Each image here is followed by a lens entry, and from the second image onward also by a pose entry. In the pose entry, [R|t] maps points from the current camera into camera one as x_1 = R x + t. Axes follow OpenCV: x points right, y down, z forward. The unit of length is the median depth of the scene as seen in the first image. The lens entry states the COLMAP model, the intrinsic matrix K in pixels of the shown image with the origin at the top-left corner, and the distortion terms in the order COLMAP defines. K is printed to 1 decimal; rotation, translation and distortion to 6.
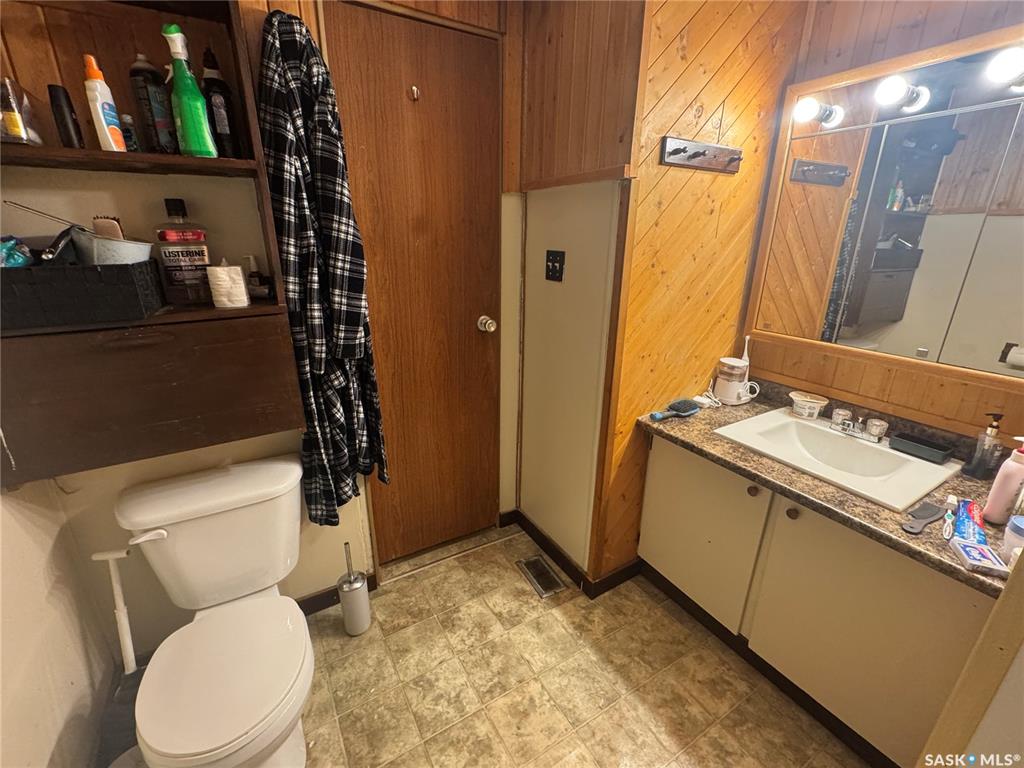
lens RADIAL K [[436.0, 0, 512.0], [0, 436.0, 384.0], [0, 0, 1]] dist [0.000542, 0.000079]
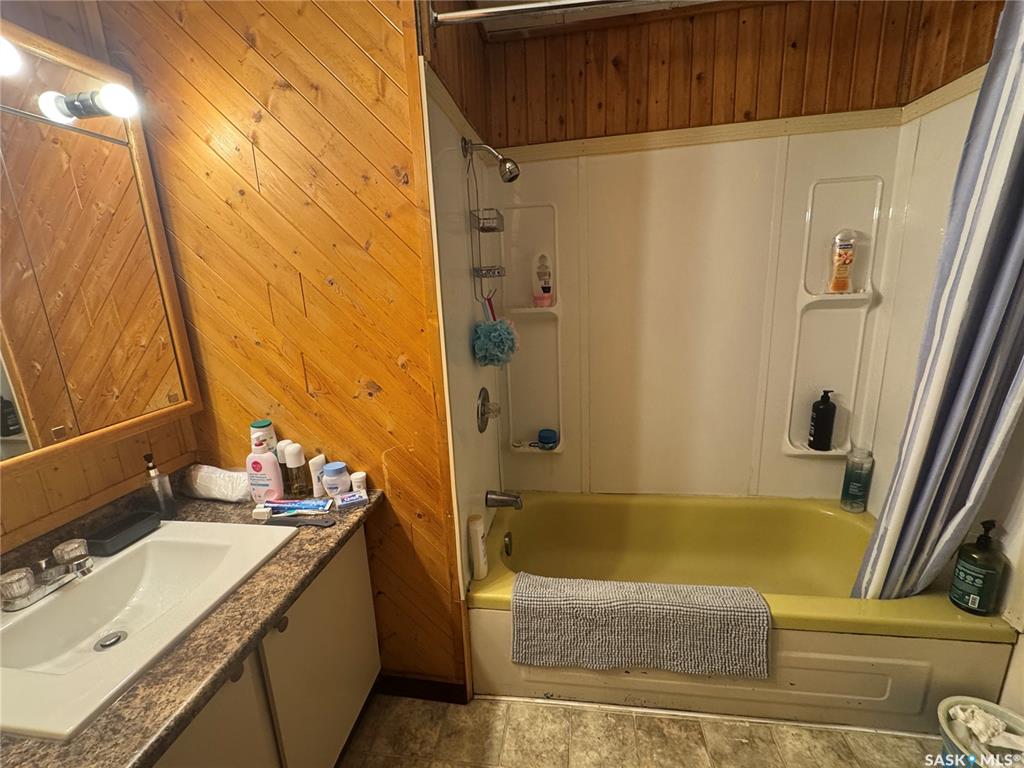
lens RADIAL K [[436.0, 0, 512.0], [0, 436.0, 384.0], [0, 0, 1]] dist [0.000542, 0.000079]
pose [[-0.775105, -0.115972, 0.621097, -0.072160], [0.243634, 0.852132, 0.463156, -0.288474], [-0.582970, 0.510315, -0.632238, 0.984929]]
